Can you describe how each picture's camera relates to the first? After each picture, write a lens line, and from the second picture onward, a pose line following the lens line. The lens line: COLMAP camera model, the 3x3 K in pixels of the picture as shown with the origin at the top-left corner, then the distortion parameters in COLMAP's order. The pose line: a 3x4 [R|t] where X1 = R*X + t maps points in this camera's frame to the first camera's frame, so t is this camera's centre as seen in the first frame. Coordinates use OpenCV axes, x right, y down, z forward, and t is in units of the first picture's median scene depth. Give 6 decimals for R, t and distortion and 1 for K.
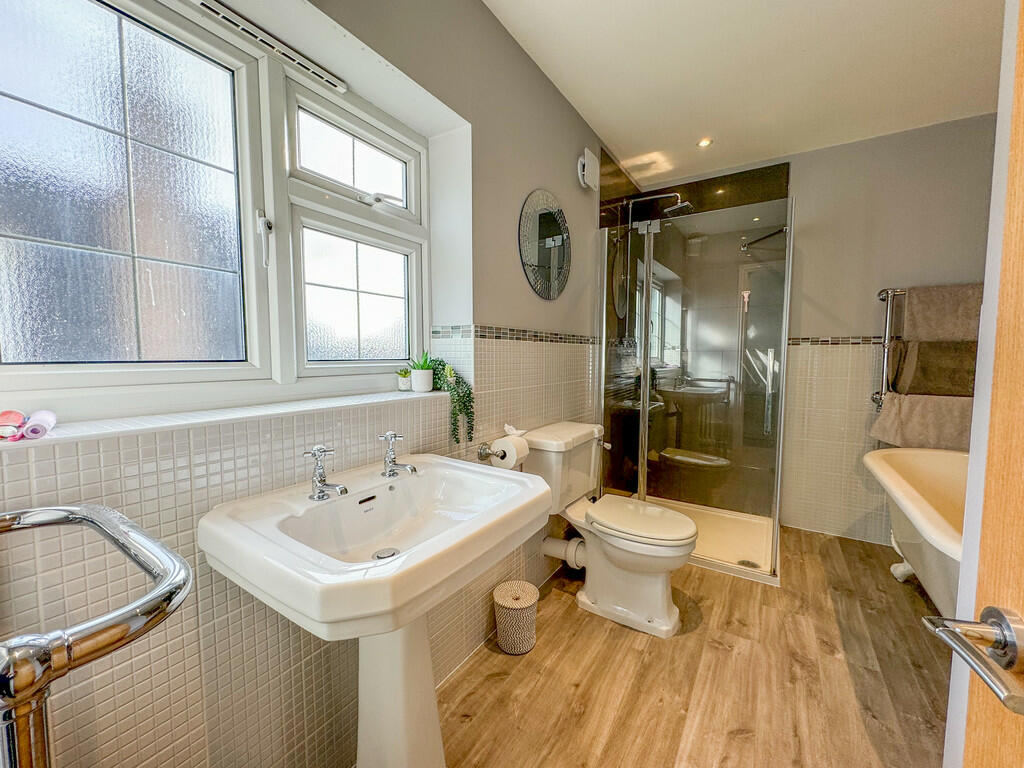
lens RADIAL K [[413.1, 0, 512.0], [0, 413.1, 384.0], [0, 0, 1]] dist [-0.001193, -0.000010]
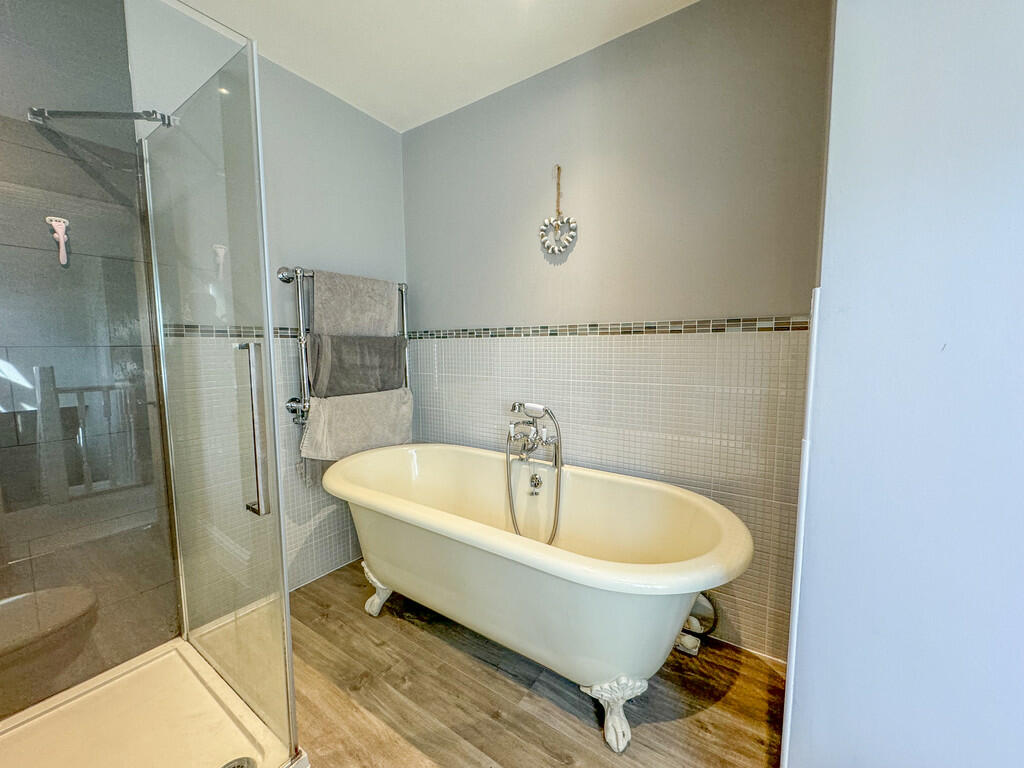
lens RADIAL K [[413.1, 0, 512.0], [0, 413.1, 384.0], [0, 0, 1]] dist [-0.001193, -0.000010]
pose [[0.042068, -0.088149, 0.995219, 0.129146], [0.079355, 0.993248, 0.084620, -0.044233], [-0.995958, 0.075416, 0.048779, 0.577510]]
